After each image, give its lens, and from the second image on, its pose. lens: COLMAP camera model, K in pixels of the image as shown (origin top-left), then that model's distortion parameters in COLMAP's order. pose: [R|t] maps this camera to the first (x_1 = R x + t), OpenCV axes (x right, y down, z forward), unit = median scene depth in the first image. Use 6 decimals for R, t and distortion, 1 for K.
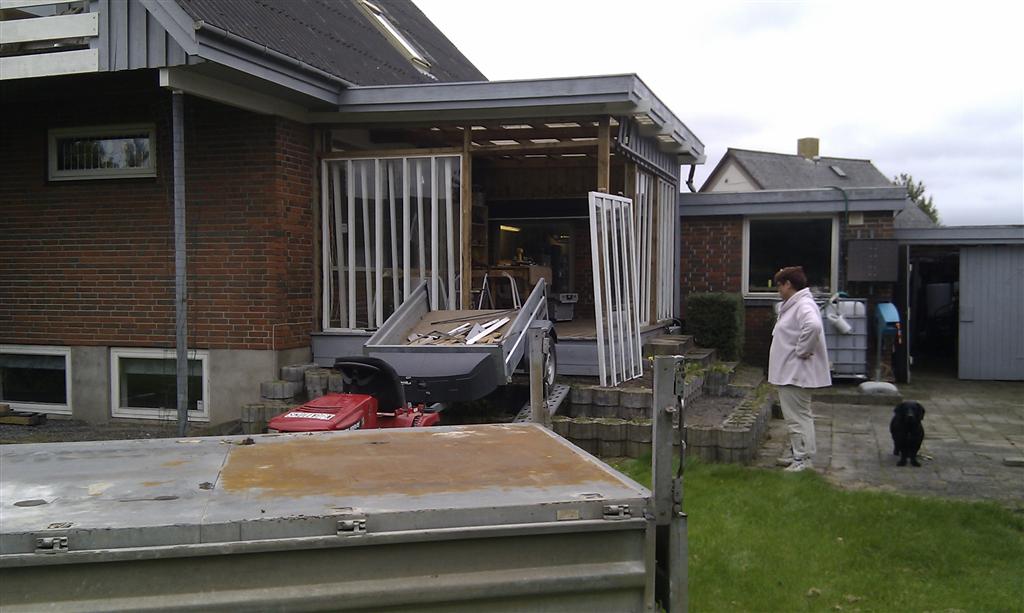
lens RADIAL K [[985.3, 0, 506.3], [0, 985.3, 310.9], [0, 0, 1]] dist [0.128317, 0.000000]
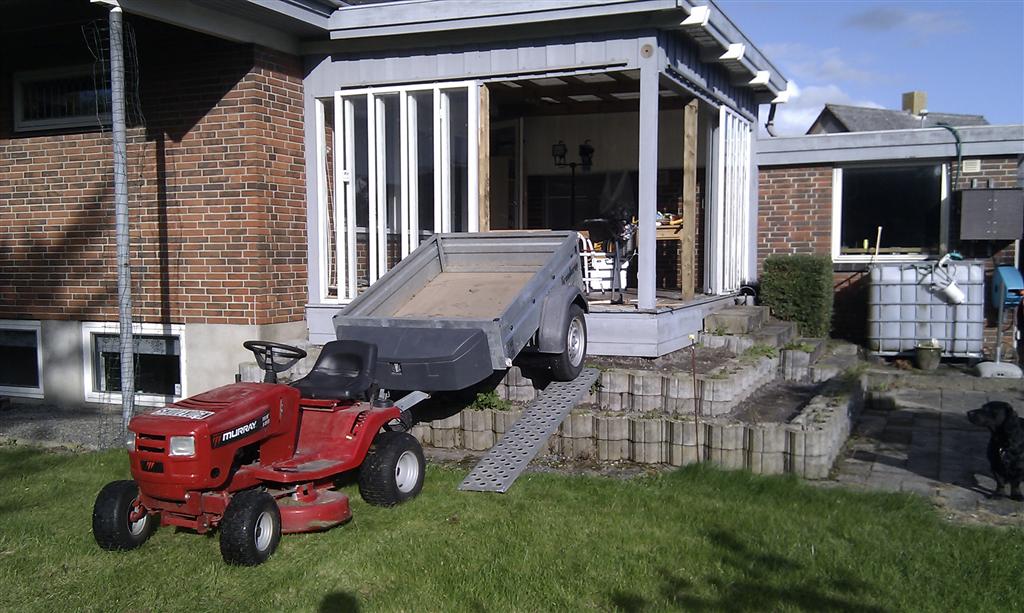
lens RADIAL K [[1003.7, 0, 500.6], [0, 1003.7, 320.1], [0, 0, 1]] dist [0.038562, 0.000000]
pose [[0.995548, -0.003329, -0.094200, 0.050844], [0.006497, 0.999423, 0.033342, 0.008075], [0.094035, -0.033805, 0.994995, 0.161084]]
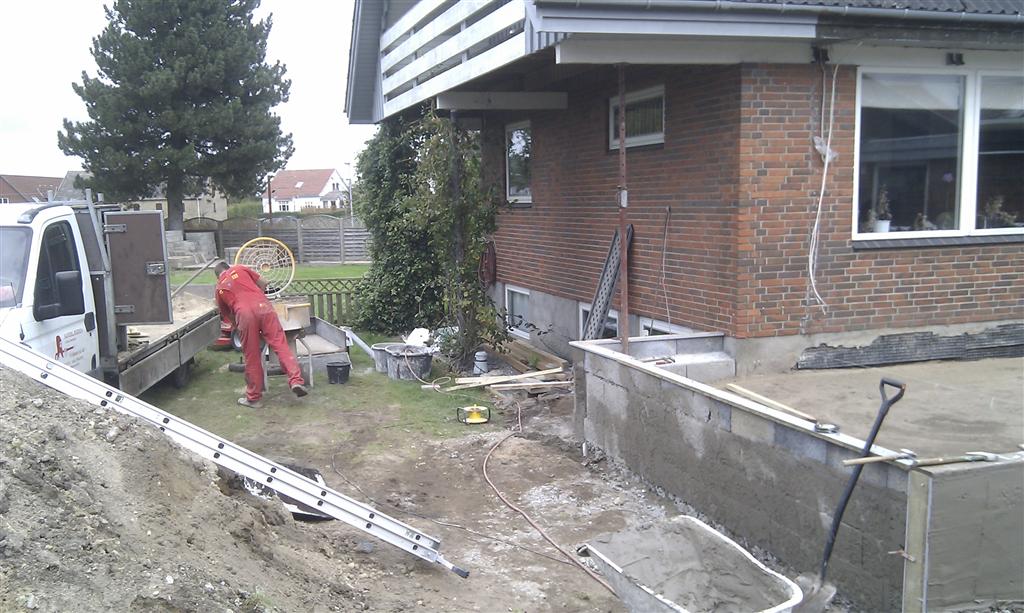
lens RADIAL K [[1003.7, 0, 519.6], [0, 1003.7, 332.0], [0, 0, 1]] dist [0.038562, 0.000000]
pose [[0.605496, 0.092357, -0.790471, 0.333466], [-0.003756, 0.993564, 0.113208, -0.062242], [0.795839, -0.065578, 0.601946, 0.303914]]
